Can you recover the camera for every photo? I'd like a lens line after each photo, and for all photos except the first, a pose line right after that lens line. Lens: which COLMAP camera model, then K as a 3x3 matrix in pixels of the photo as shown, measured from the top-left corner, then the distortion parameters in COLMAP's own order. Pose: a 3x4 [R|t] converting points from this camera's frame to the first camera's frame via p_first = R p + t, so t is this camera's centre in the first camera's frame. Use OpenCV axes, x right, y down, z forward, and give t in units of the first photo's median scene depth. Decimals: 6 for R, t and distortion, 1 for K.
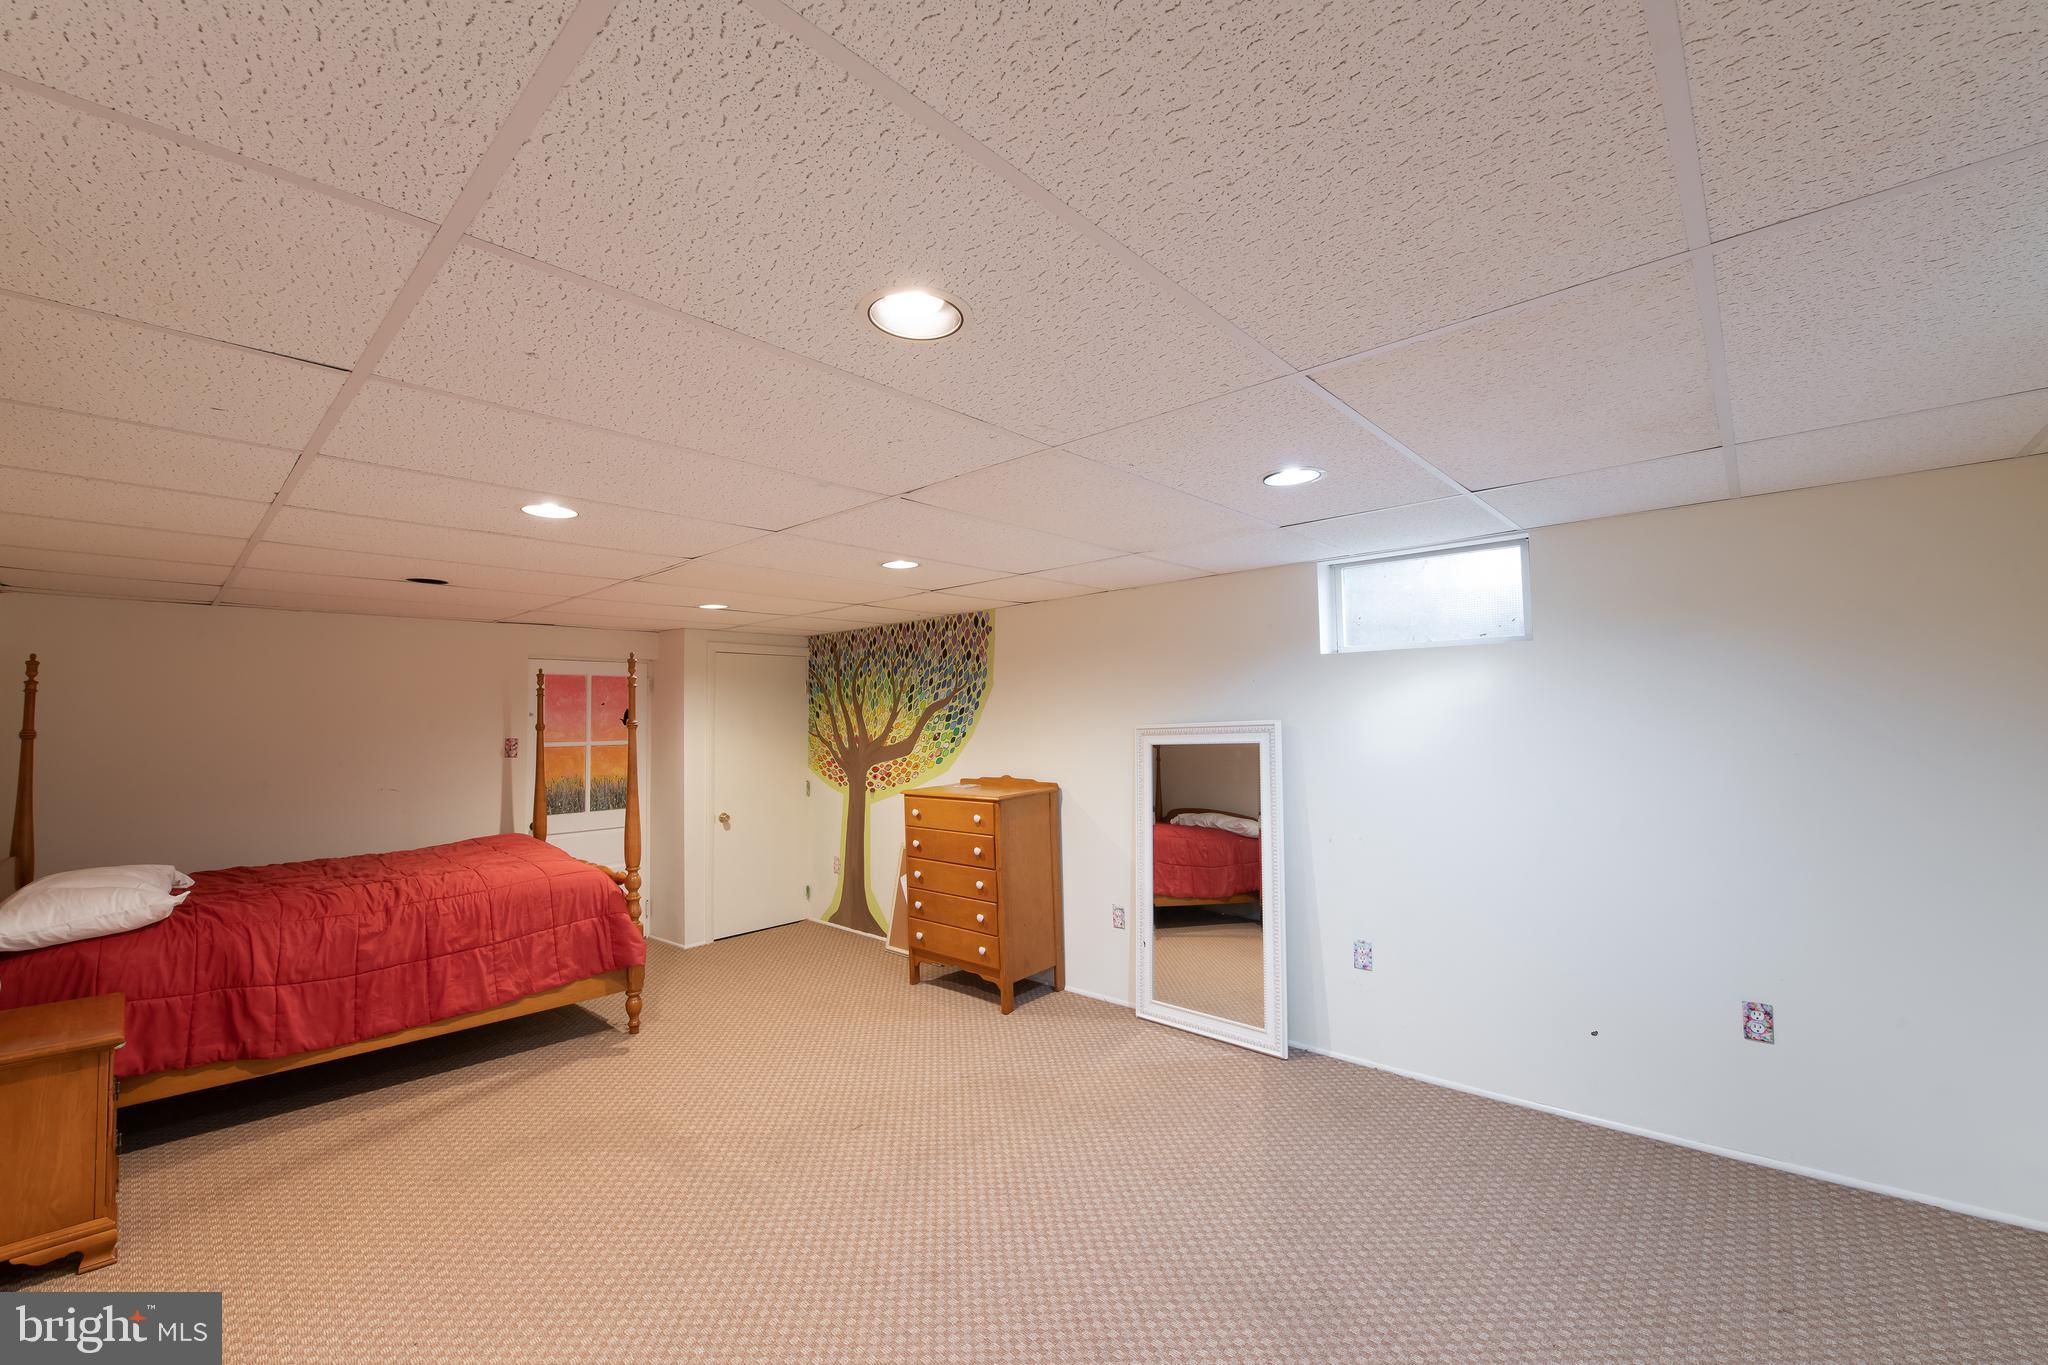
lens RADIAL K [[822.9, 0, 1028.1], [0, 822.9, 680.0], [0, 0, 1]] dist [-0.014010, -0.001694]
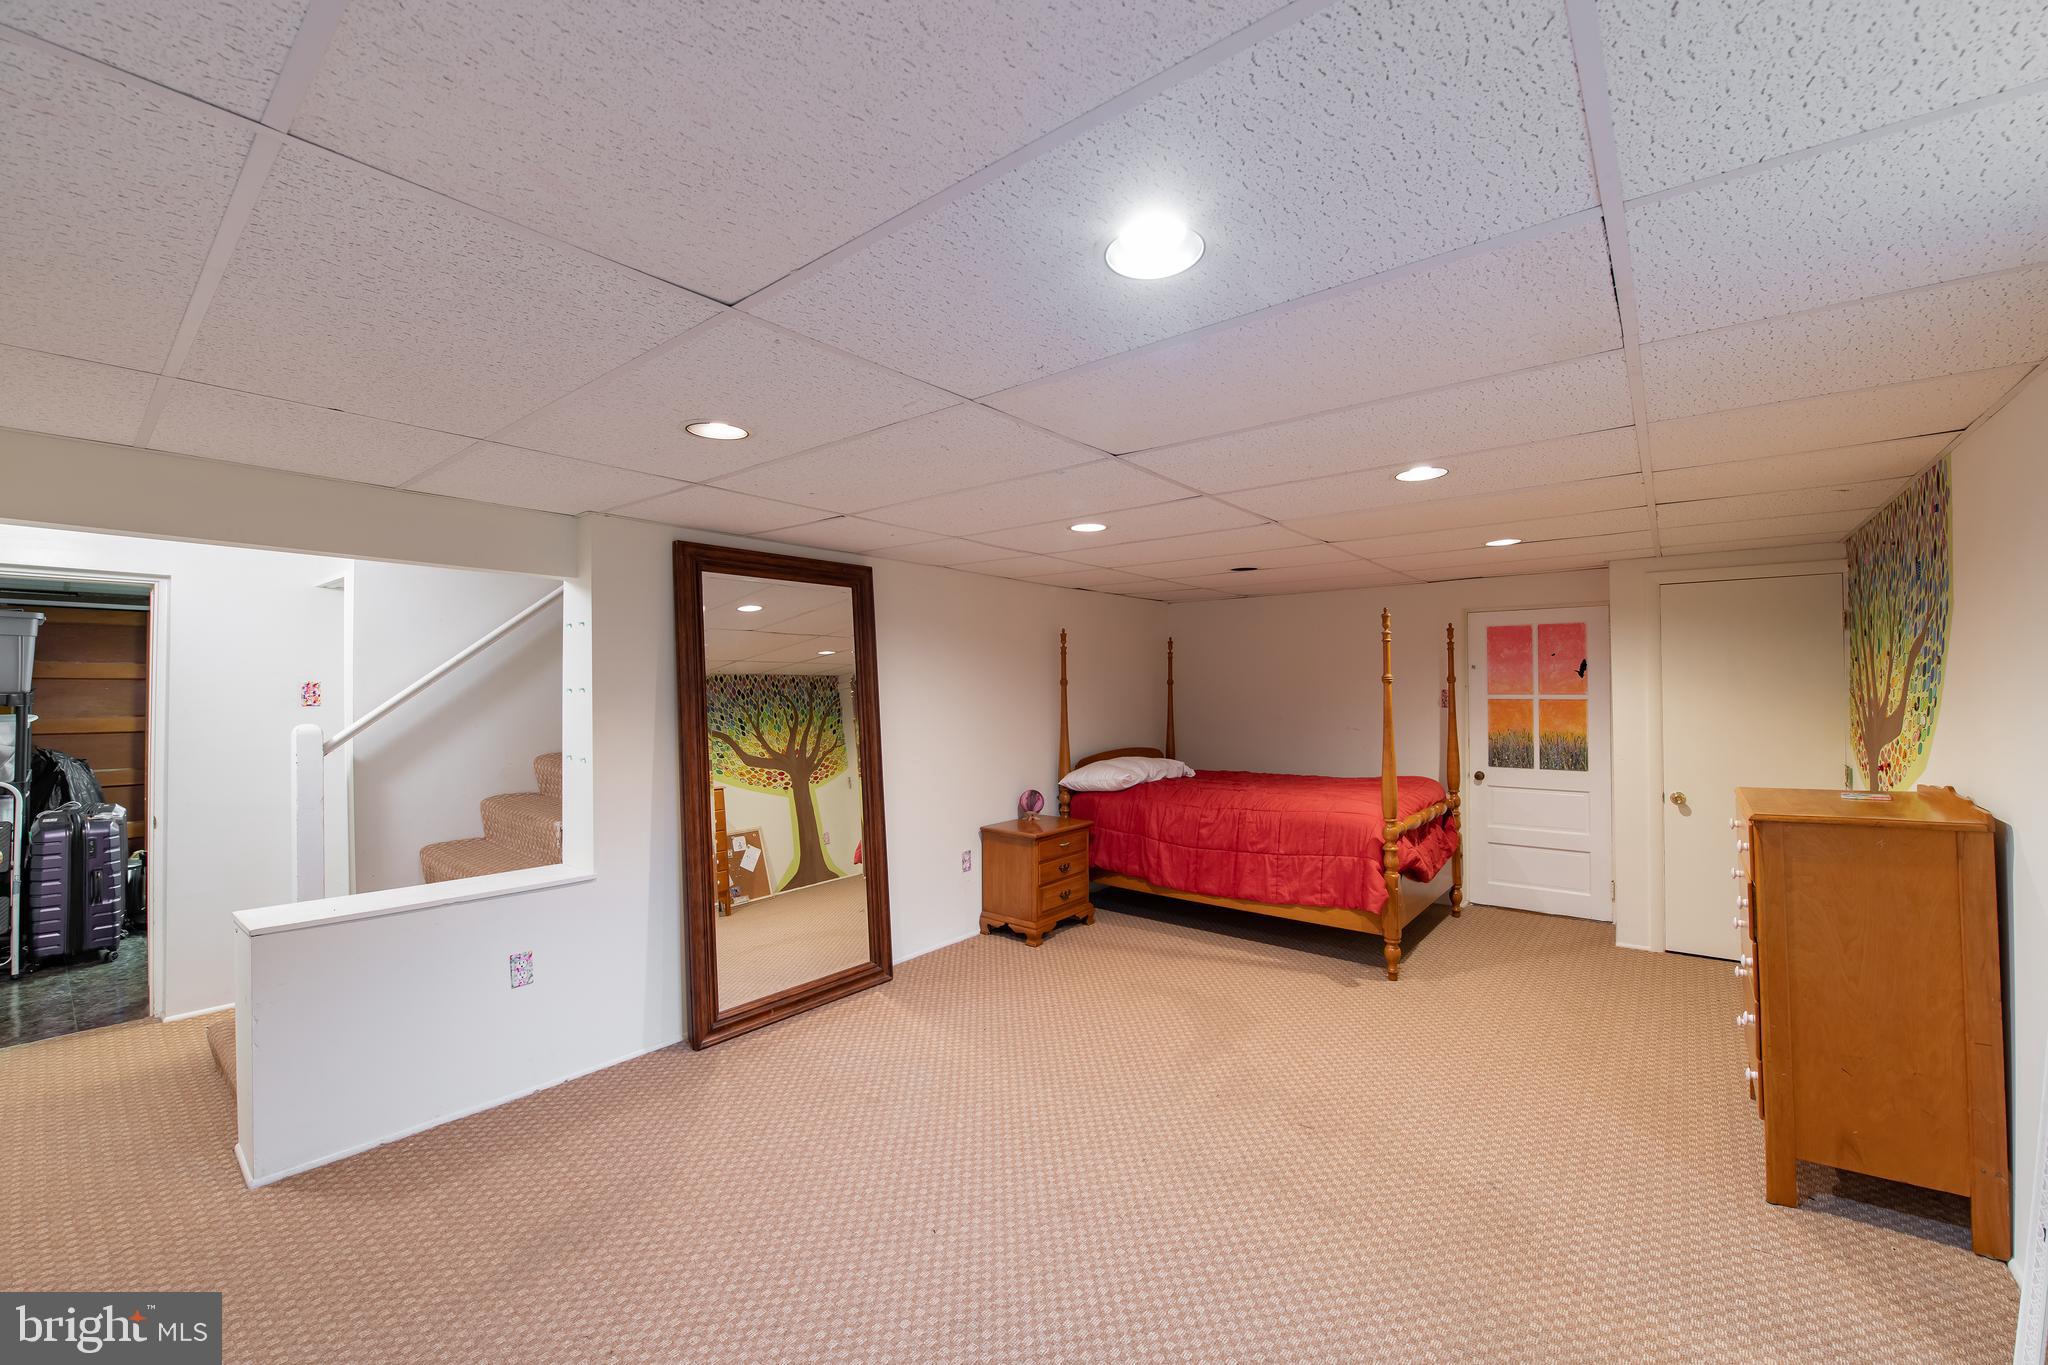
lens RADIAL K [[822.9, 0, 1027.0], [0, 822.9, 680.4], [0, 0, 1]] dist [-0.014010, -0.001694]
pose [[0.055652, 0.012254, -0.998375, 0.568082], [0.055833, 0.998322, 0.015365, 0.018018], [0.996888, -0.056597, 0.054875, 0.564206]]
